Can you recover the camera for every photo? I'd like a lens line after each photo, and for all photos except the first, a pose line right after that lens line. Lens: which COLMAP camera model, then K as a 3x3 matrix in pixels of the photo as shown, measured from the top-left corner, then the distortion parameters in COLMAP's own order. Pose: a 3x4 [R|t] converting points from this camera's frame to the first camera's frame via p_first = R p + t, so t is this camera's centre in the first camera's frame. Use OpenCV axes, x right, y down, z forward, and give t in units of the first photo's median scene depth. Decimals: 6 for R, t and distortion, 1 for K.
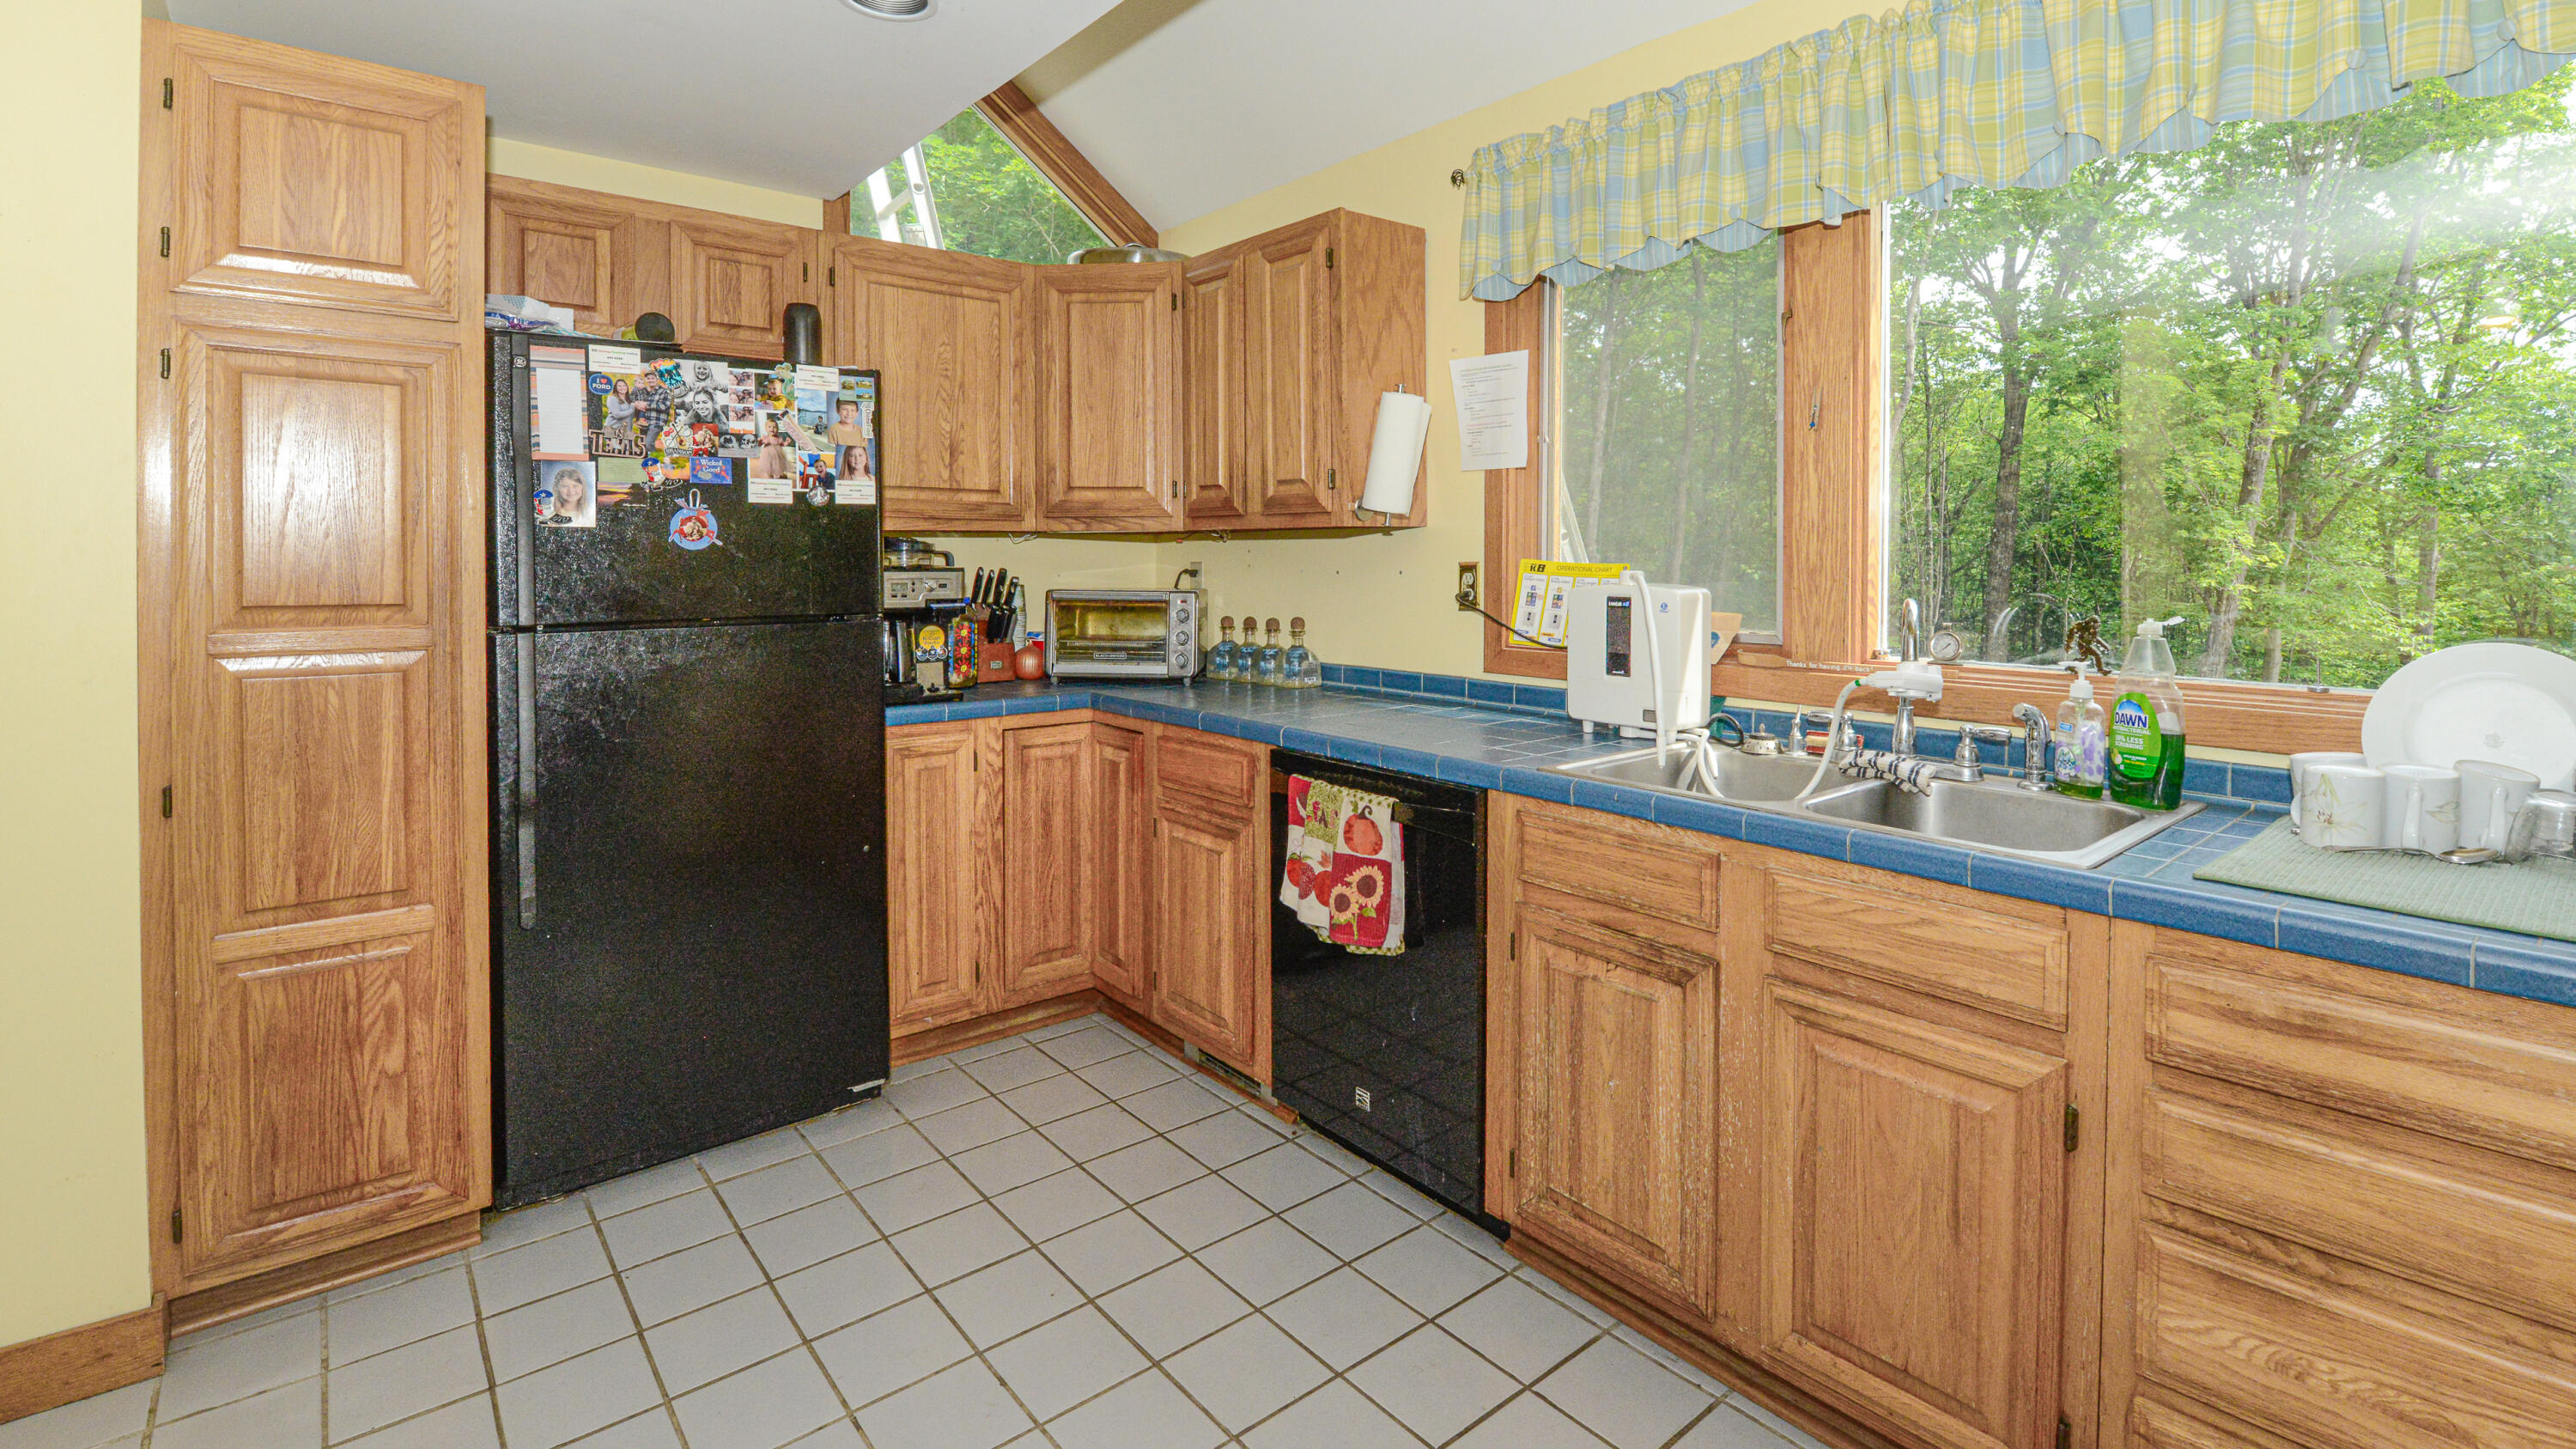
lens RADIAL K [[1171.8, 0, 1280.7], [0, 1171.8, 558.8], [0, 0, 1]] dist [0.000886, -0.012355]
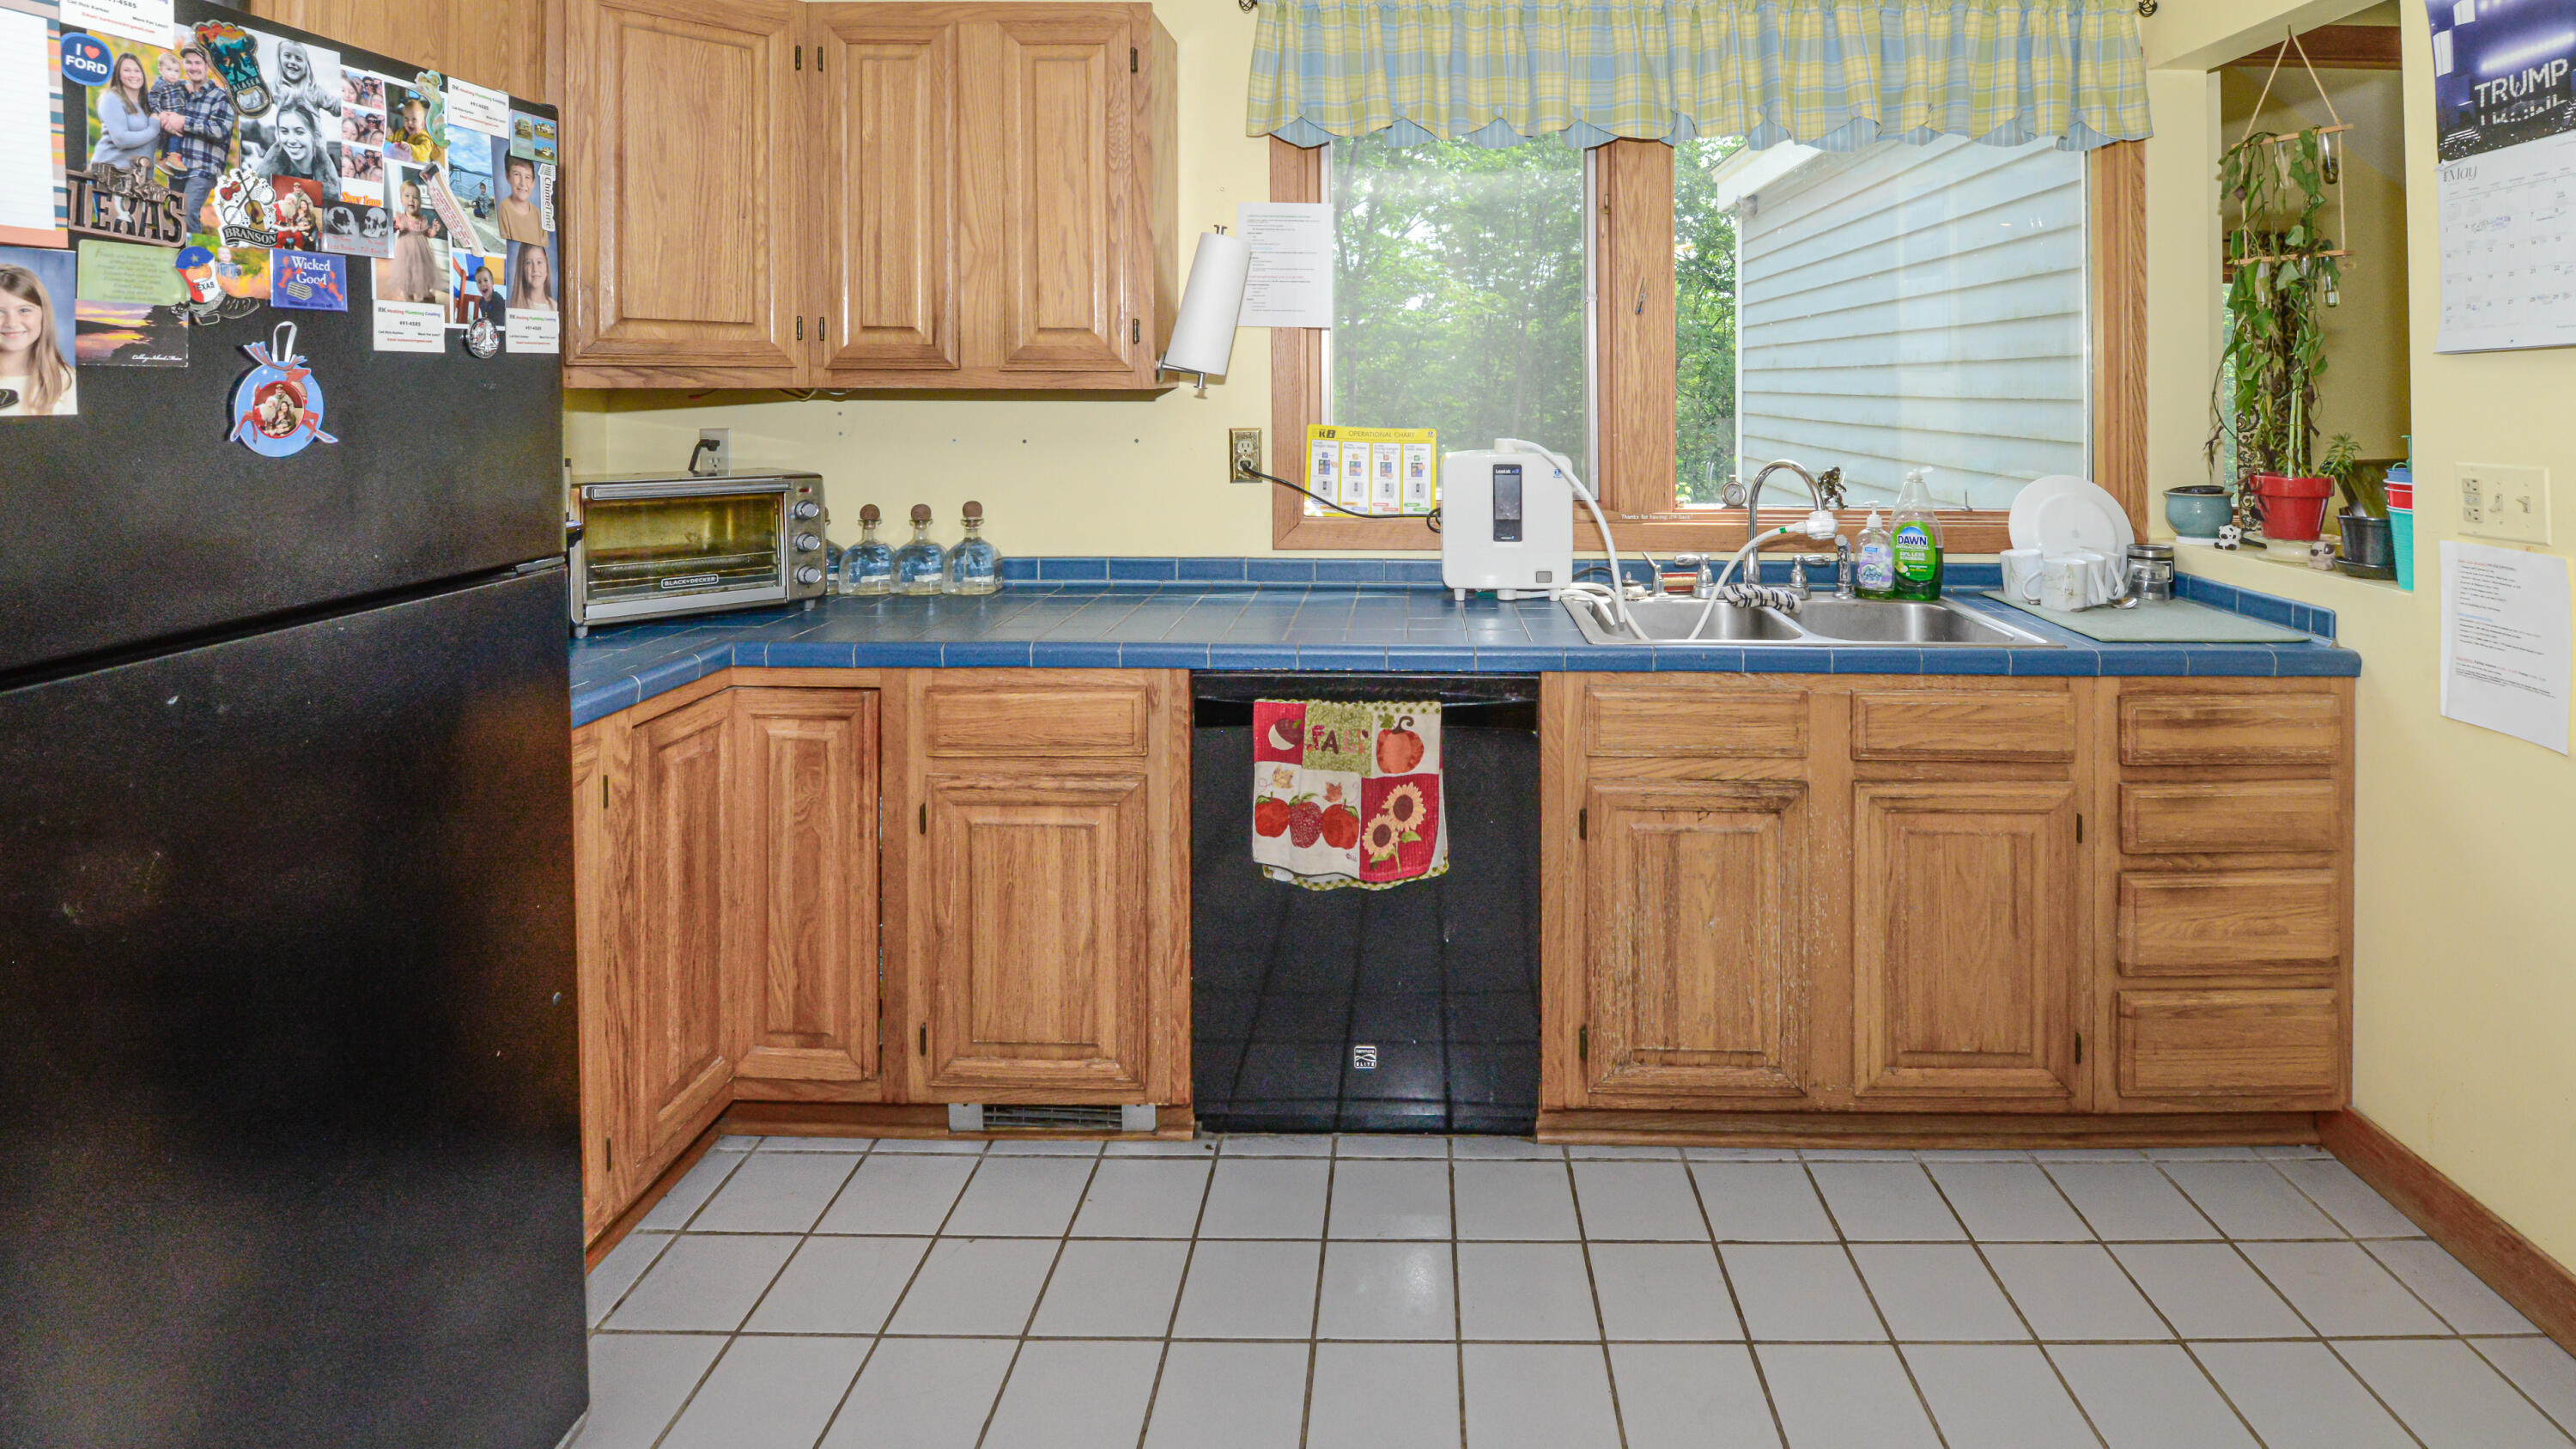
lens RADIAL K [[1218.5, 0, 1414.8], [0, 1218.5, 370.3], [0, 0, 1]] dist [0.010508, -0.026254]
pose [[0.638268, 0.011498, 0.769728, -0.537030], [-0.000581, 0.999895, -0.014454, -0.031754], [-0.769814, 0.008779, 0.638208, 0.343470]]
